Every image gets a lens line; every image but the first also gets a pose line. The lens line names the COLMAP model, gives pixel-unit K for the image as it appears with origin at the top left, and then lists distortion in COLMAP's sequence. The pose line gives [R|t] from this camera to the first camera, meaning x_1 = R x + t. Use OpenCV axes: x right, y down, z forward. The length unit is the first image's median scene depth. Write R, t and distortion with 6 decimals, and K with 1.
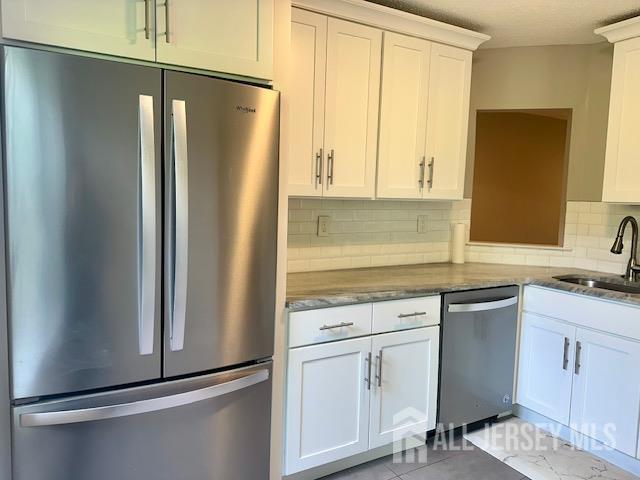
lens RADIAL K [[448.2, 0, 321.1], [0, 448.2, 236.5], [0, 0, 1]] dist [0.077612, -0.081209]
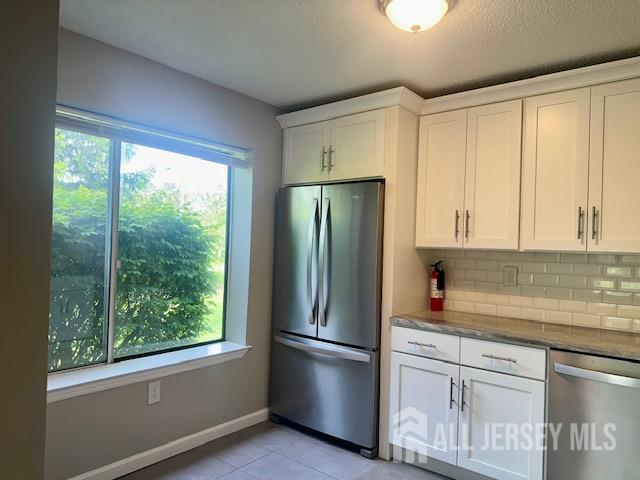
lens RADIAL K [[452.1, 0, 320.0], [0, 452.1, 240.0], [0, 0, 1]] dist [0.073650, -0.083694]
pose [[0.363814, -0.020771, -0.931240, 1.036479], [-0.097518, 0.993408, -0.060255, 0.003435], [0.926353, 0.112734, 0.359390, 0.187019]]
